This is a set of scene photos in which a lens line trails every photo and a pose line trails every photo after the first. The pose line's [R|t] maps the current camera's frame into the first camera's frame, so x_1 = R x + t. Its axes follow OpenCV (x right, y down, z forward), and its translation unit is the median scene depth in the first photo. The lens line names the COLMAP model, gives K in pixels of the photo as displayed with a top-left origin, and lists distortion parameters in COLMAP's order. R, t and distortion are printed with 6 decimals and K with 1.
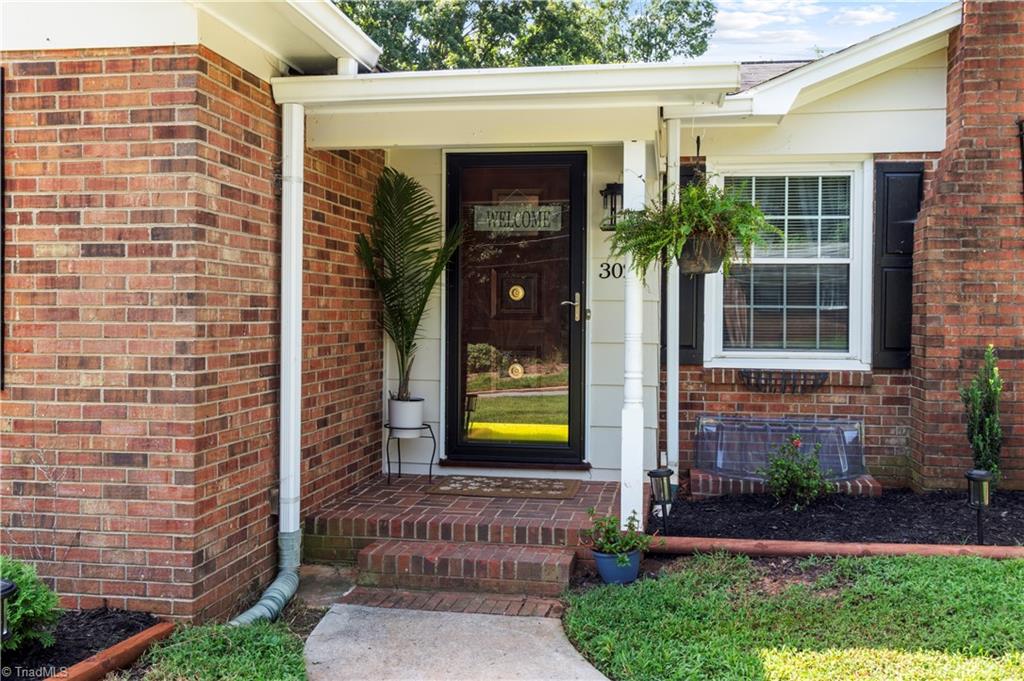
lens RADIAL K [[974.6, 0, 523.5], [0, 974.6, 330.9], [0, 0, 1]] dist [0.003126, 0.000000]
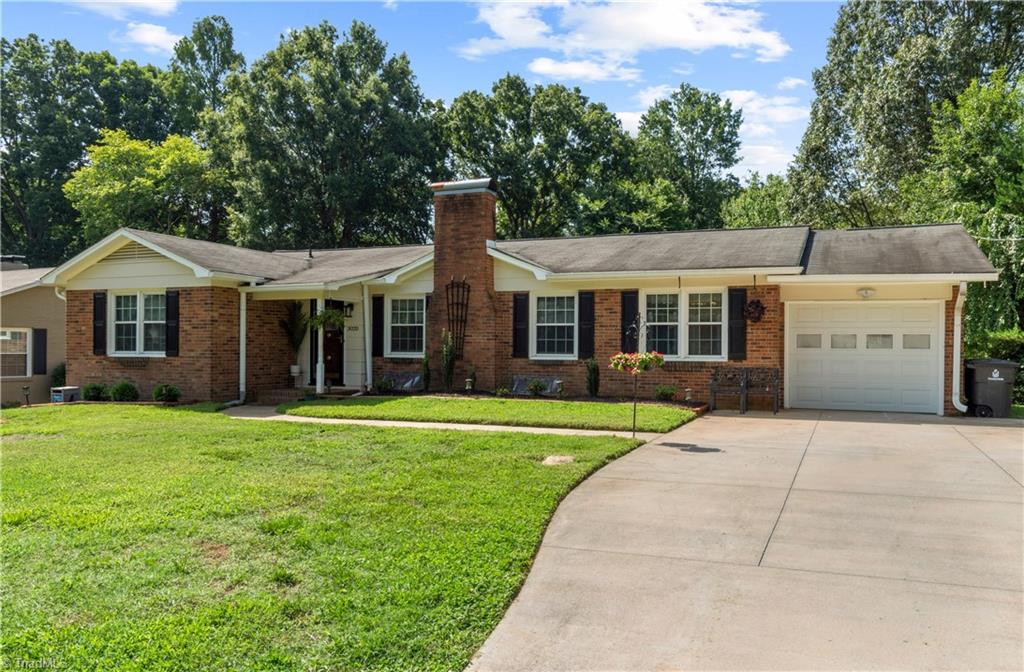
lens RADIAL K [[788.1, 0, 539.4], [0, 788.1, 348.6], [0, 0, 1]] dist [-0.011176, 0.015863]
pose [[0.973988, -0.001633, -0.226593, 1.496360], [-0.002111, 0.999865, -0.016280, 0.058388], [0.226589, 0.016335, 0.973854, -1.712111]]
